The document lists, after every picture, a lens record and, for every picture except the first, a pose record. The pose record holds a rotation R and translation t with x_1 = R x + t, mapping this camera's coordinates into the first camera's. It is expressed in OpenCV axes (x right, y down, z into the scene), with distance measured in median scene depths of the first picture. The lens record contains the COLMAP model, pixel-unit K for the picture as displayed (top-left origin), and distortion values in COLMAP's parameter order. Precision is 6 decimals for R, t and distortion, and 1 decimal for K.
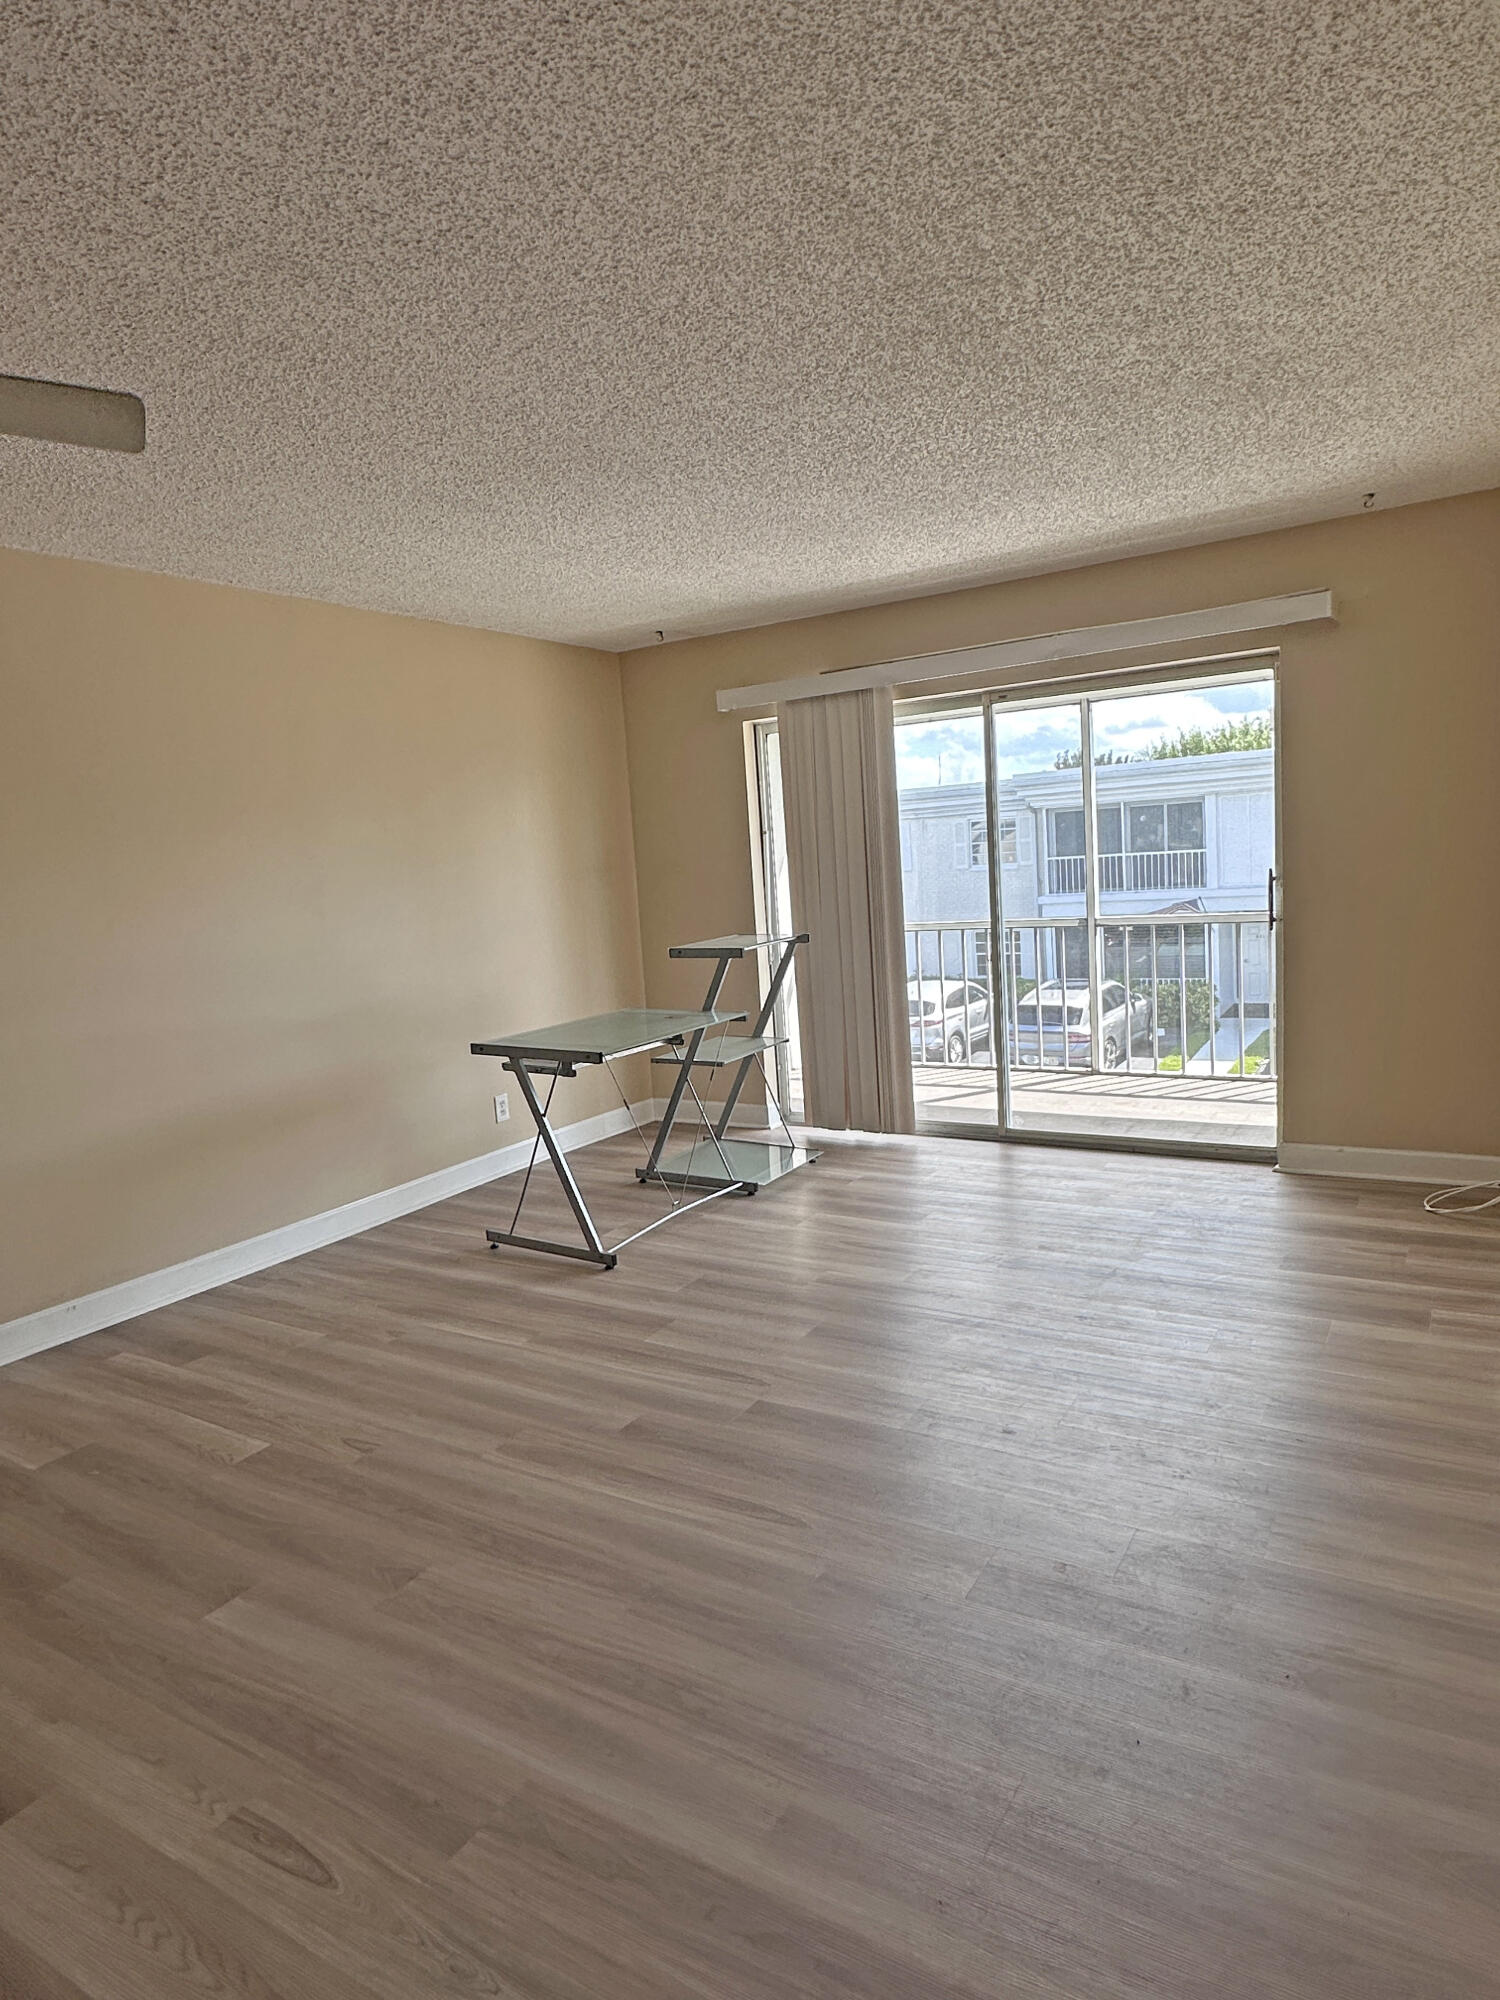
lens RADIAL K [[1180.9, 0, 750.0], [0, 1180.9, 1000.0], [0, 0, 1]] dist [-0.001000, 0.000424]
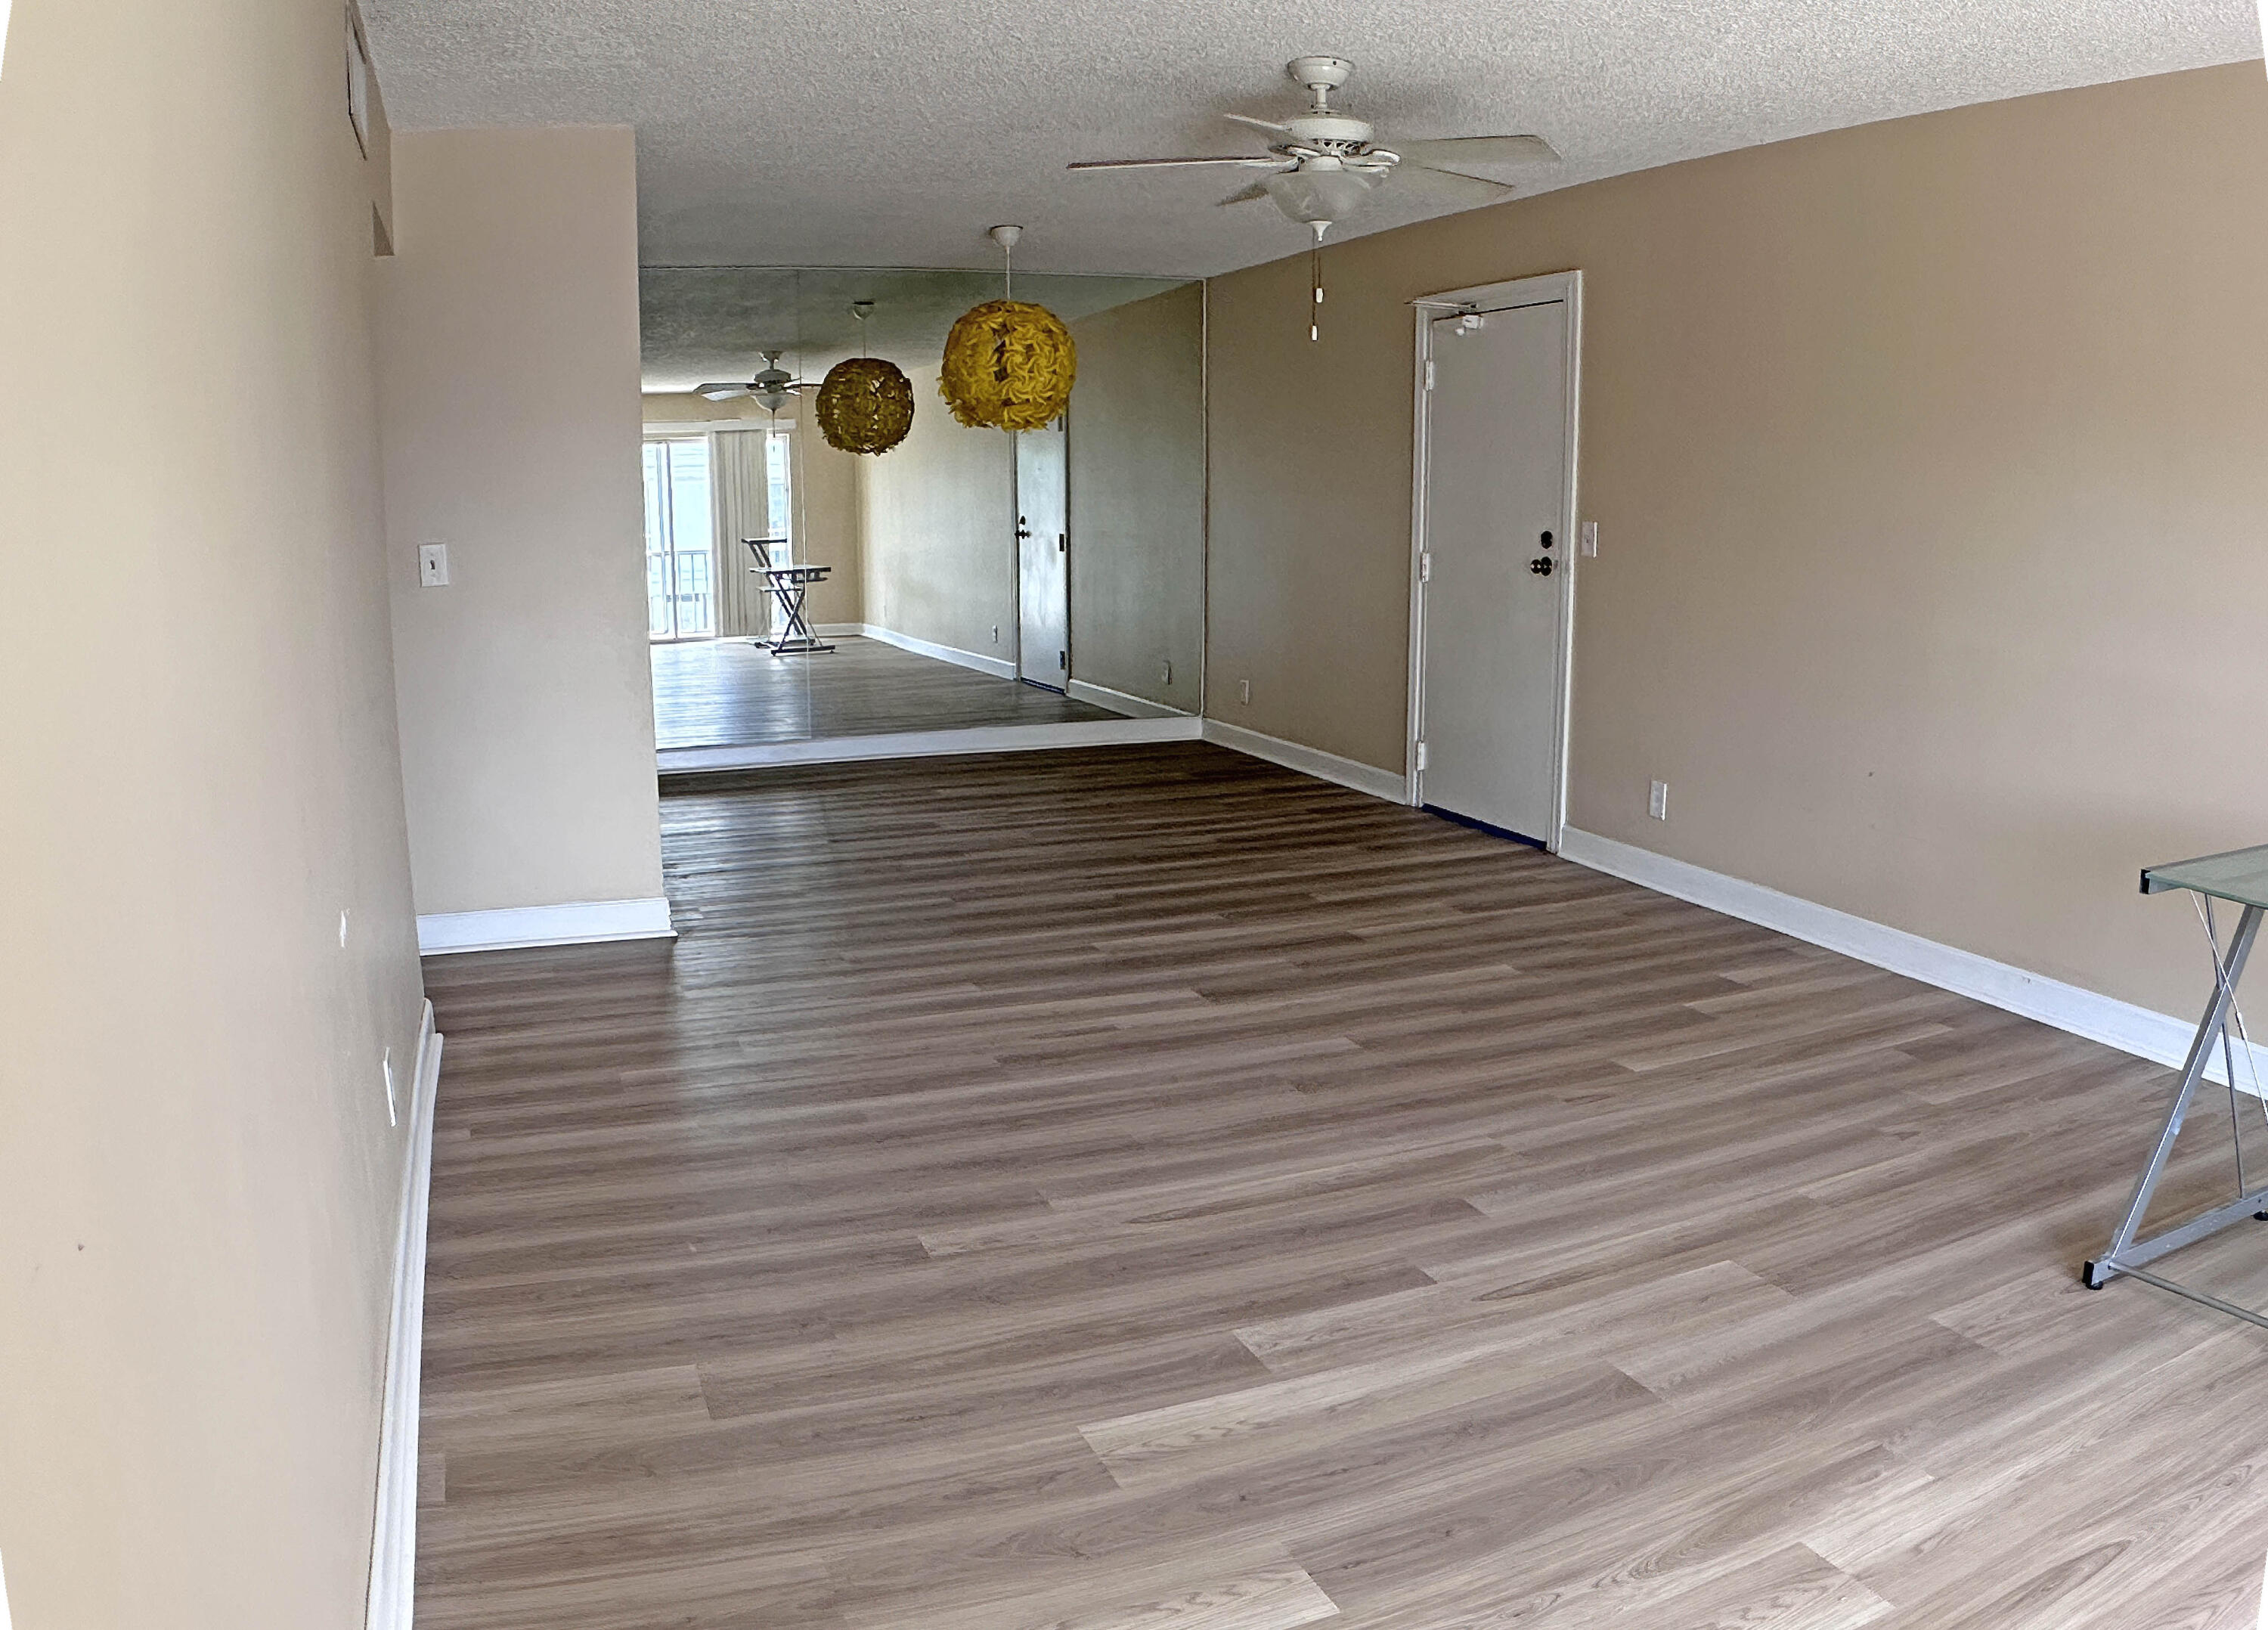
lens RADIAL K [[1616.4, 0, 1134.0], [0, 1616.4, 815.0], [0, 0, 1]] dist [-0.259762, -0.000560]
pose [[-0.587758, 0.214535, -0.780074, 0.614255], [-0.052577, 0.952034, 0.301442, -0.137280], [0.807327, 0.218189, -0.548286, 1.079362]]
